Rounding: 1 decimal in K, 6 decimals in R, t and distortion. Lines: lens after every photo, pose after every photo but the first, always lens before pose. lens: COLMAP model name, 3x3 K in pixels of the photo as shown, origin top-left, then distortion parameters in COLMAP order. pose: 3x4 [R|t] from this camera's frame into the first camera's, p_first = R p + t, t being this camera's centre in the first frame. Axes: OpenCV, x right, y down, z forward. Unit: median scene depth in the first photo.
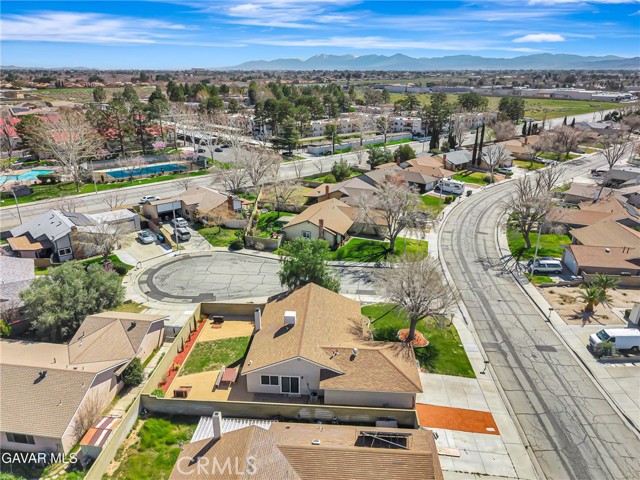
lens RADIAL K [[438.4, 0, 317.4], [0, 438.4, 237.9], [0, 0, 1]] dist [0.010320, -0.013158]
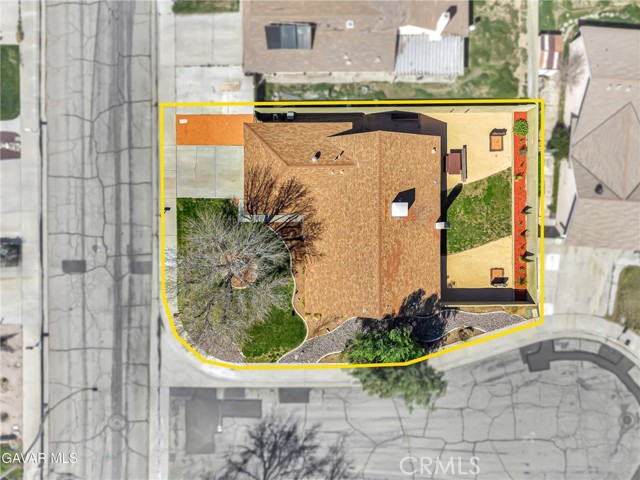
lens RADIAL K [[438.4, 0, 319.8], [0, 438.4, 236.0], [0, 0, 1]] dist [0.010320, -0.013158]
pose [[-0.997470, 0.070084, -0.011915, 0.088229], [-0.036234, -0.357003, 0.933400, -0.533497], [0.061163, 0.931471, 0.358639, 0.754924]]
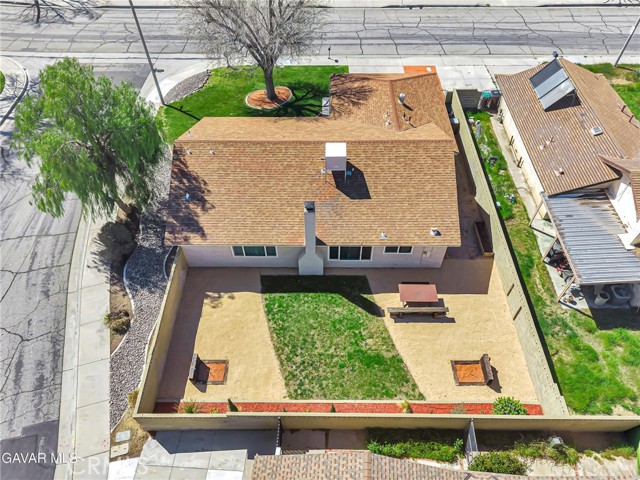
lens RADIAL K [[438.4, 0, 315.1], [0, 438.4, 272.5], [0, 0, 1]] dist [0.010320, -0.013158]
pose [[-0.047889, -0.798323, 0.600322, -0.456283], [0.360202, 0.546770, 0.755842, -0.124917], [-0.931644, 0.252433, 0.261374, 0.918181]]
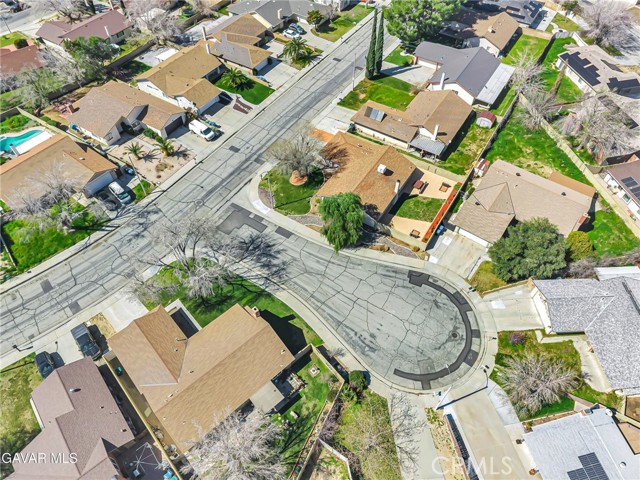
lens RADIAL K [[438.4, 0, 318.0], [0, 438.4, 240.3], [0, 0, 1]] dist [0.010320, -0.013158]
pose [[-0.877727, -0.383534, 0.287222, -0.416649], [0.158609, 0.333078, 0.929463, -1.254928], [-0.452148, 0.861371, -0.231520, 1.692230]]
